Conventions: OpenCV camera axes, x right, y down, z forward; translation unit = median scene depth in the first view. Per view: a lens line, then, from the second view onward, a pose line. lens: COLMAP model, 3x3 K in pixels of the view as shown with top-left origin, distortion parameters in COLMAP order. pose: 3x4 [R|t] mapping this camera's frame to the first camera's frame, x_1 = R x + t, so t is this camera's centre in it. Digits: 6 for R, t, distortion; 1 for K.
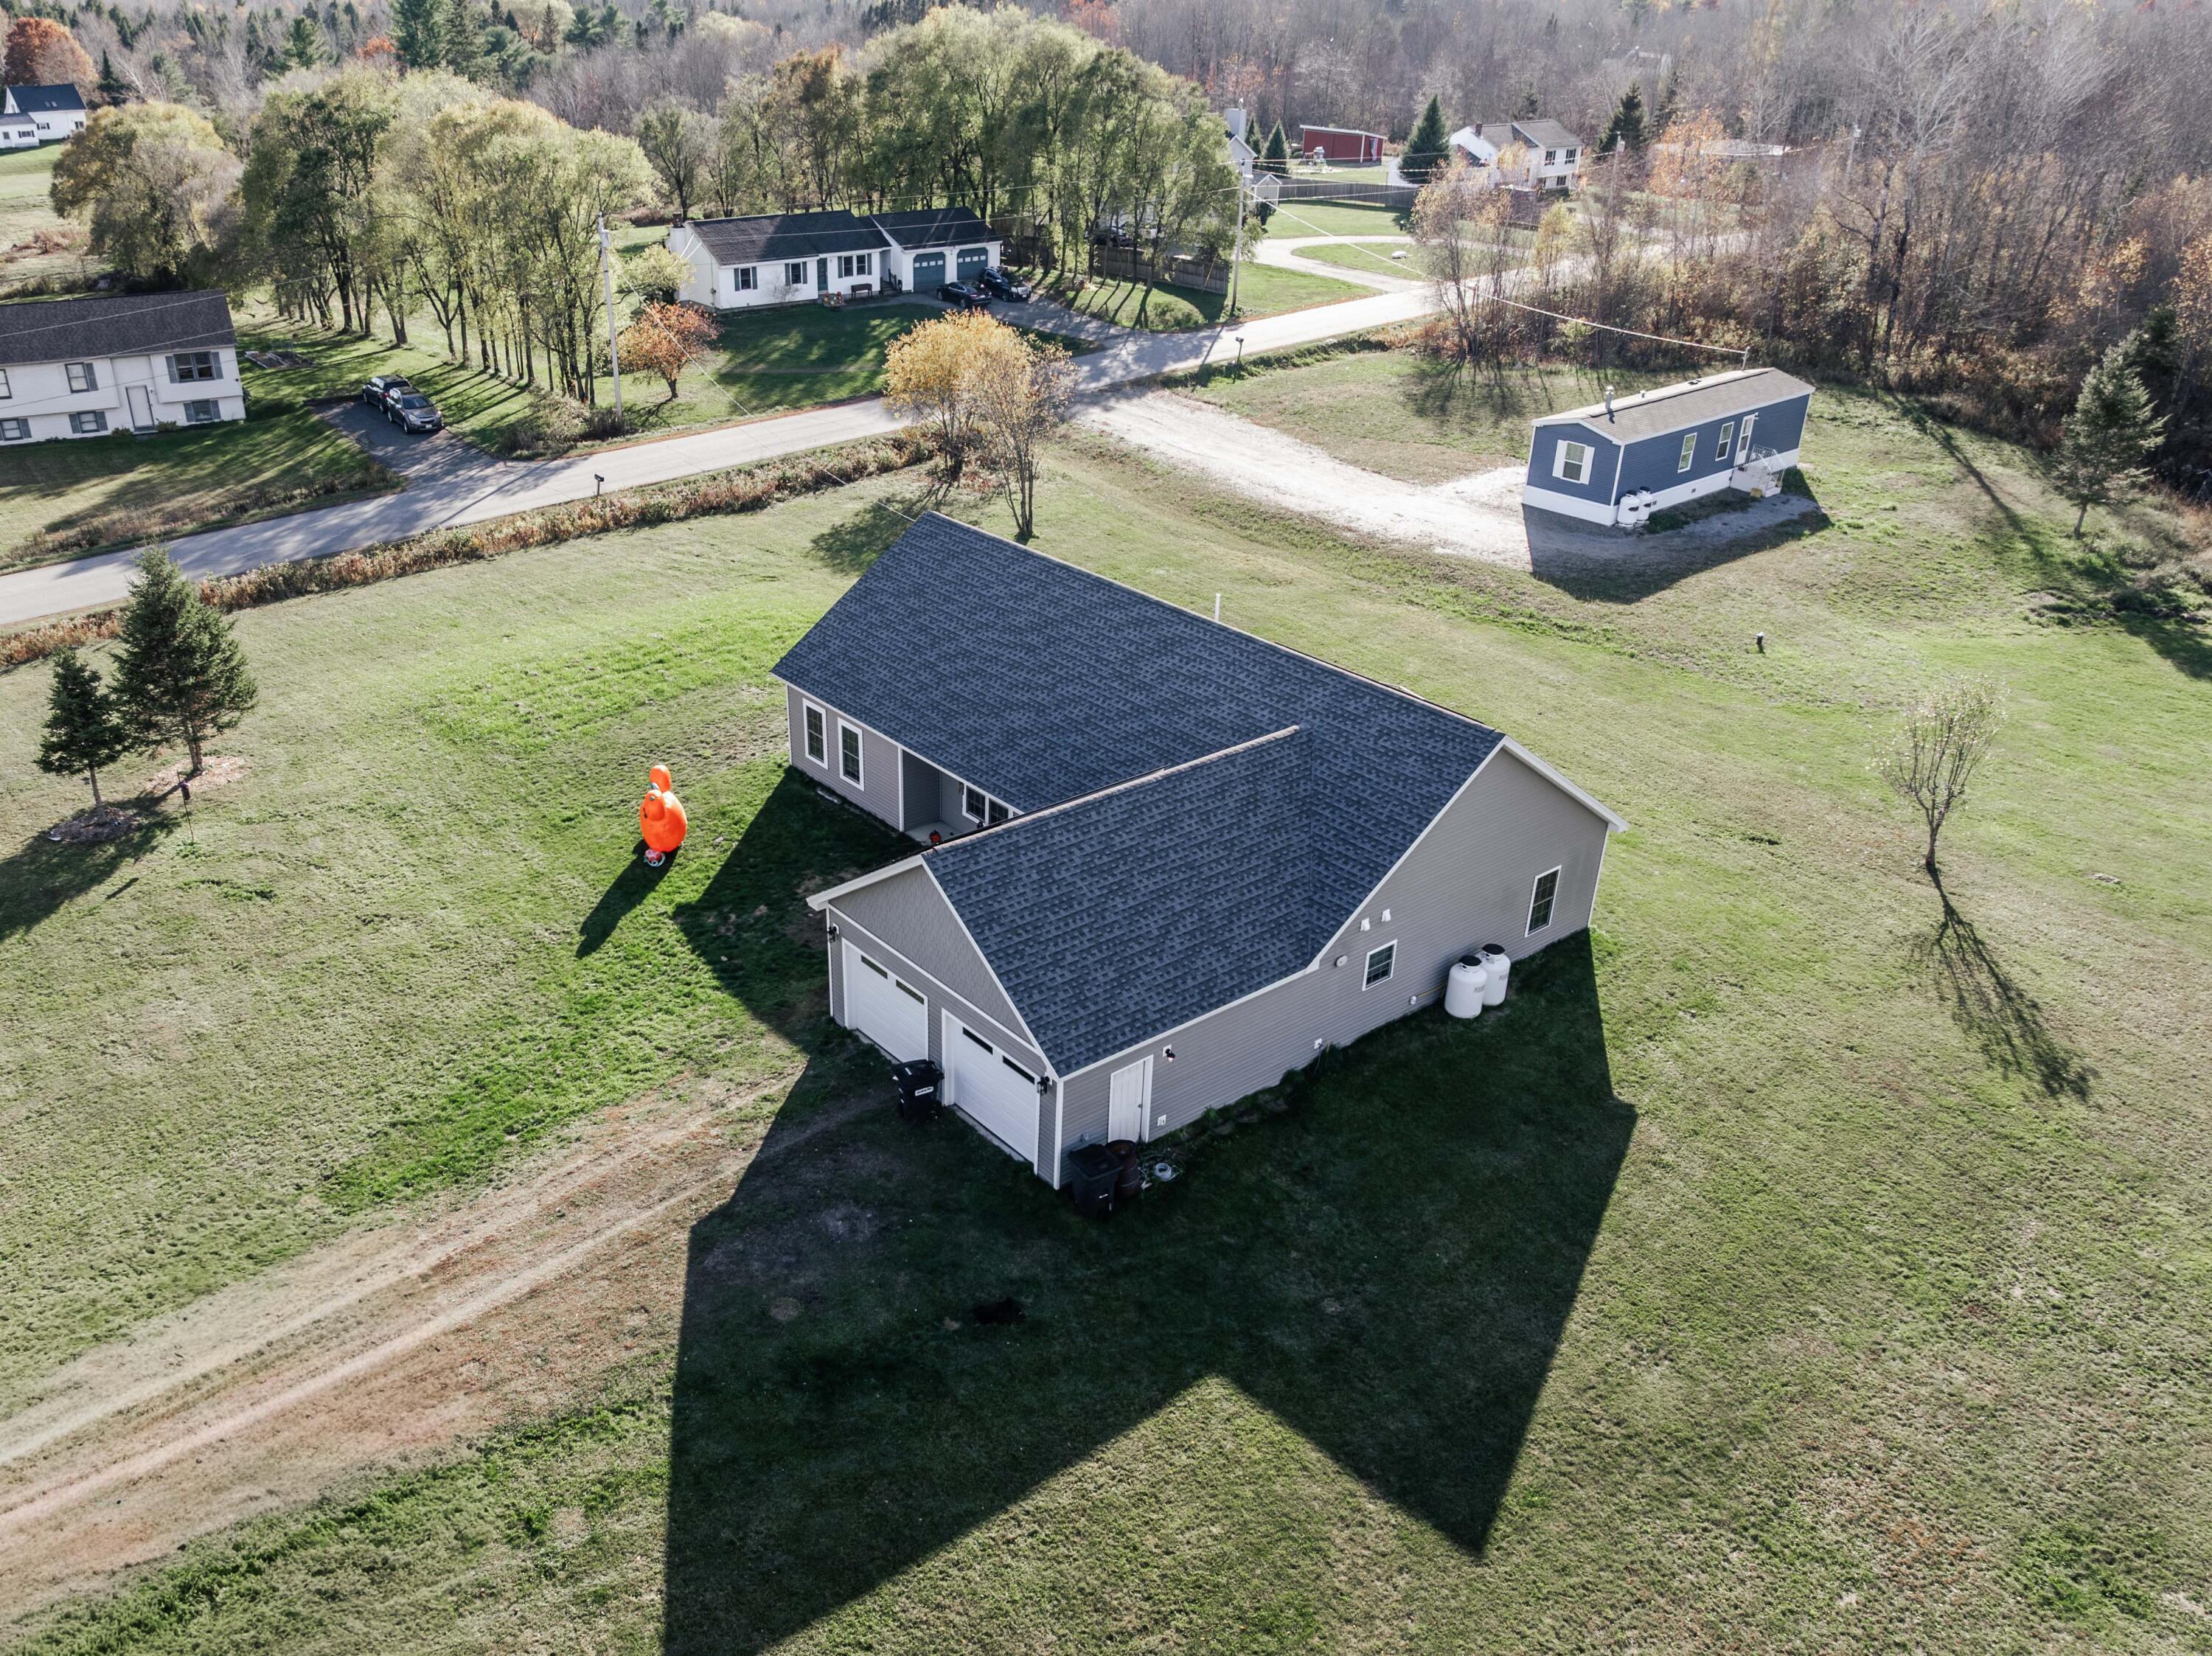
lens RADIAL K [[1726.3, 0, 971.1], [0, 1726.3, 934.6], [0, 0, 1]] dist [-0.031246, -0.004339]
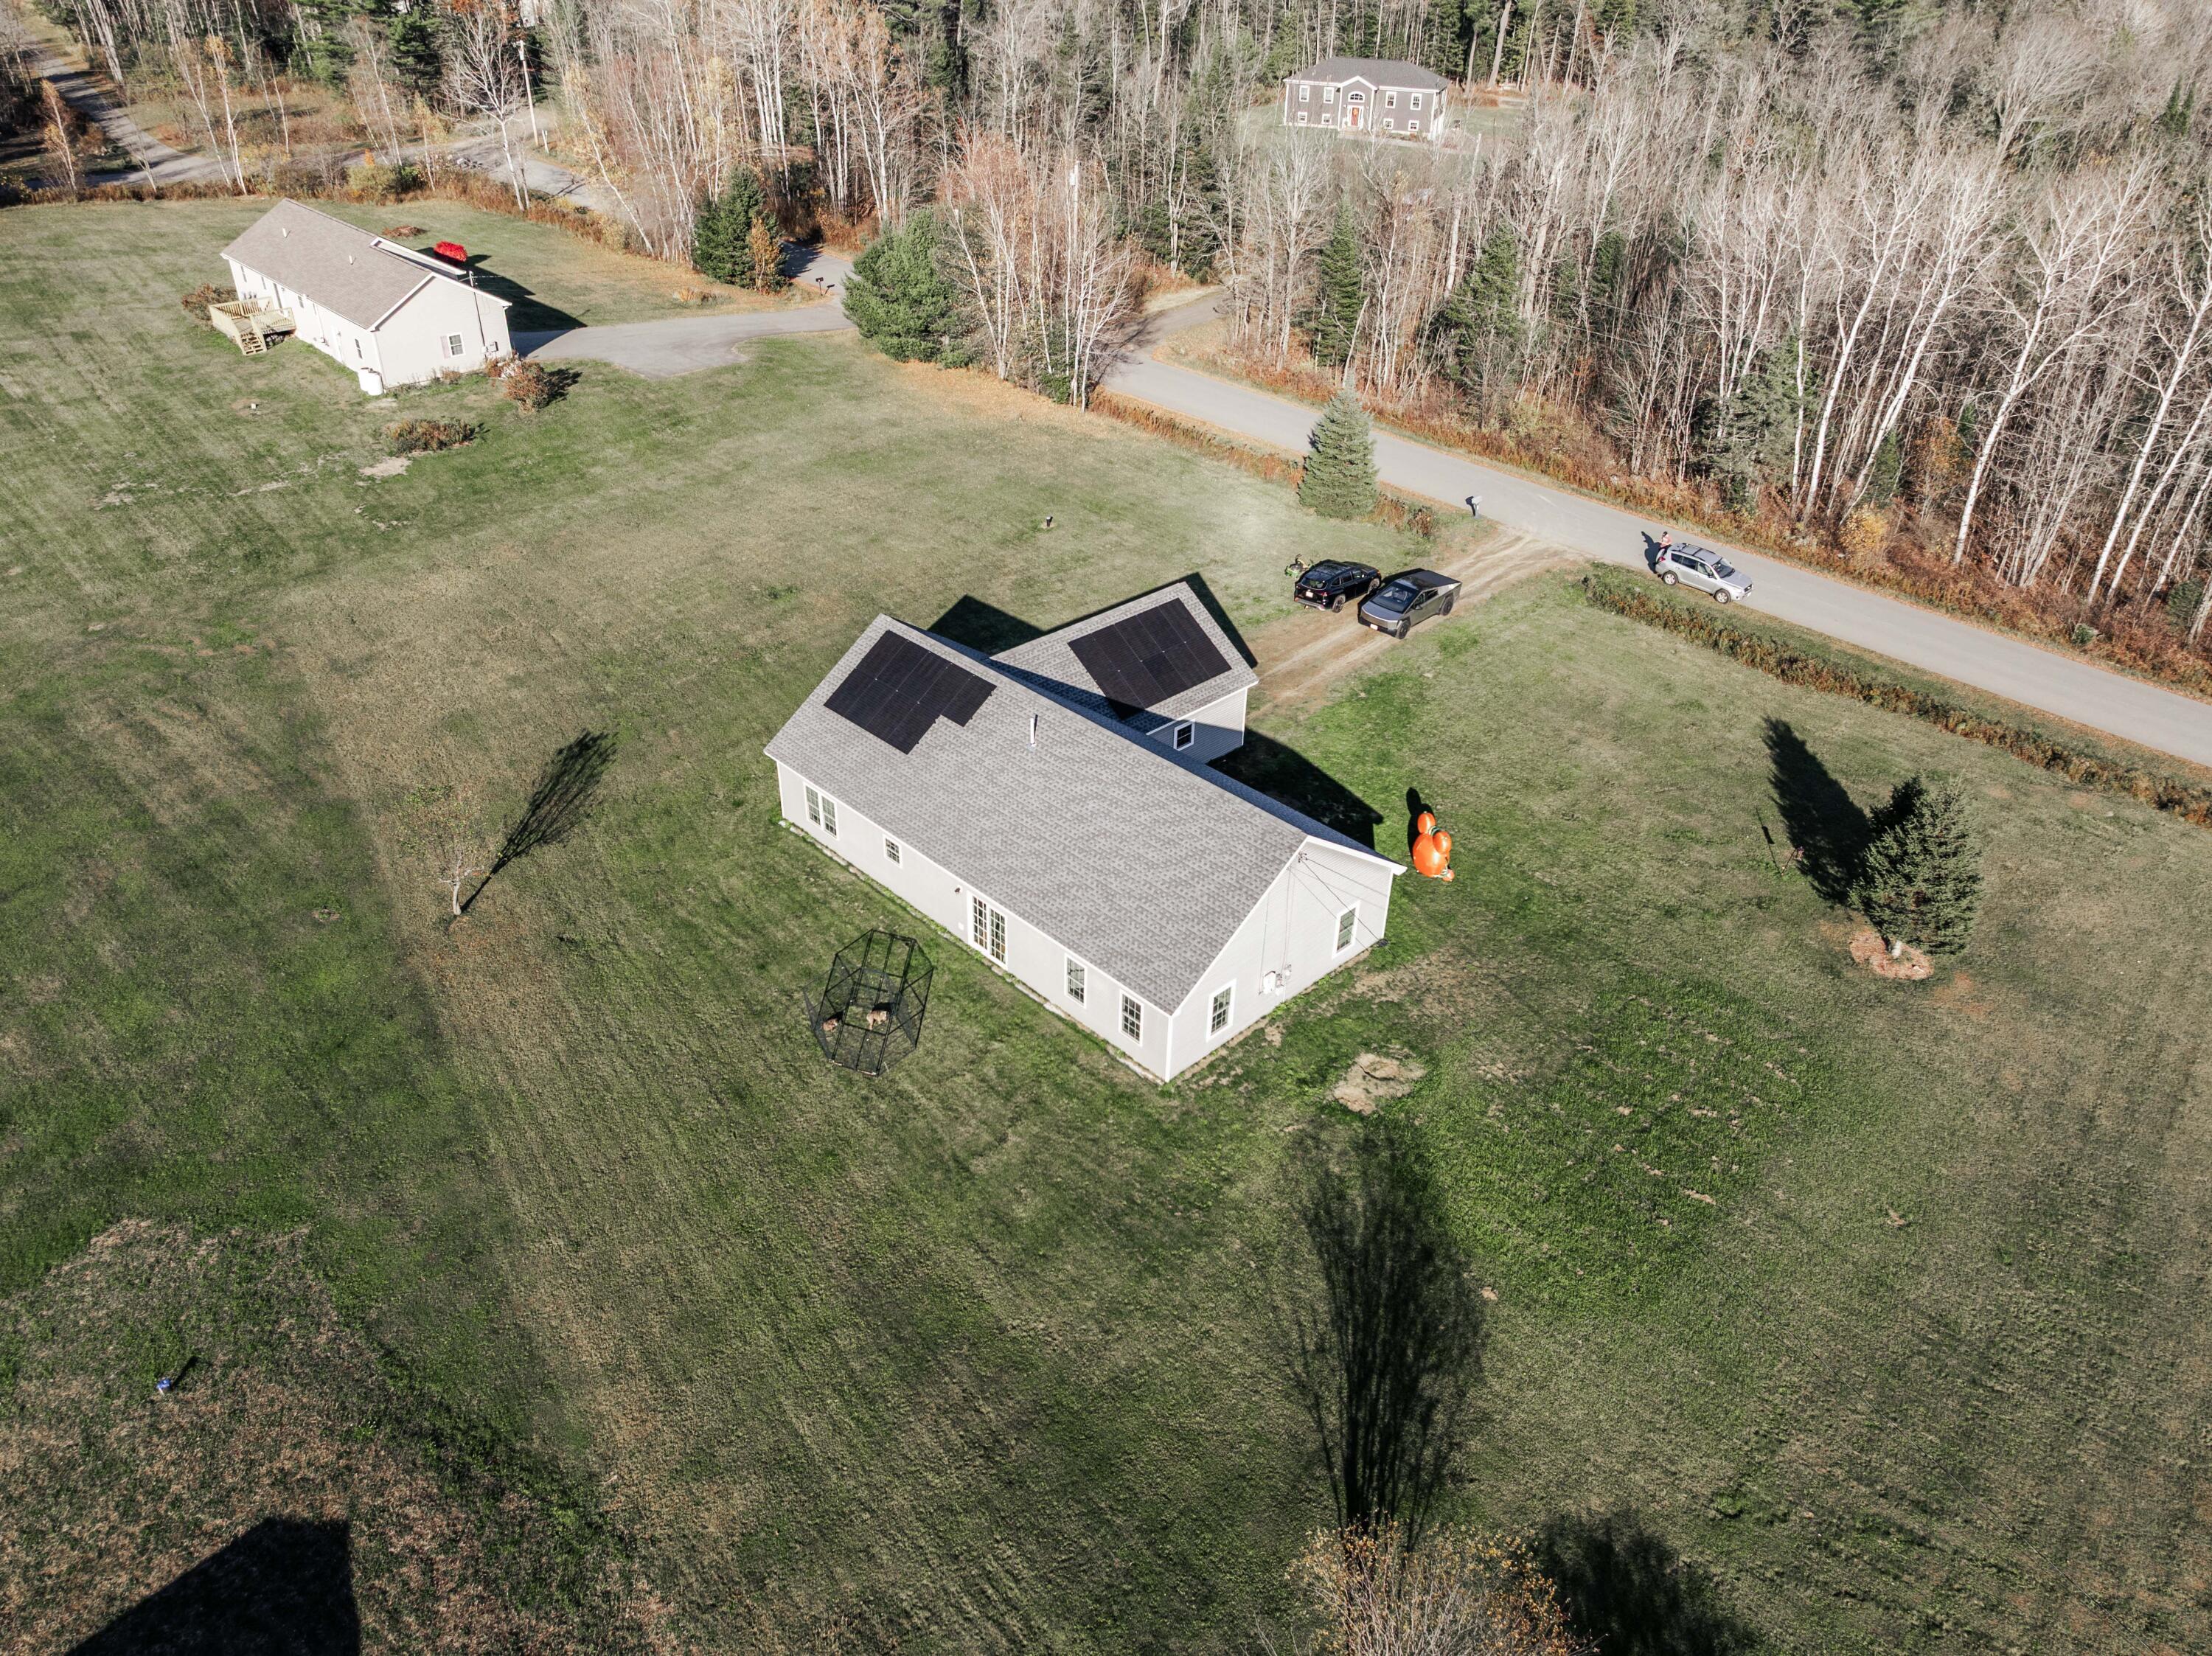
lens RADIAL K [[1558.7, 0, 1108.0], [0, 1558.7, 819.4], [0, 0, 1]] dist [-0.050889, 0.019429]
pose [[-0.992419, 0.043867, -0.114808, 0.236176], [-0.080894, 0.470126, 0.878884, -1.260609], [0.092528, 0.881509, -0.463013, 1.697087]]
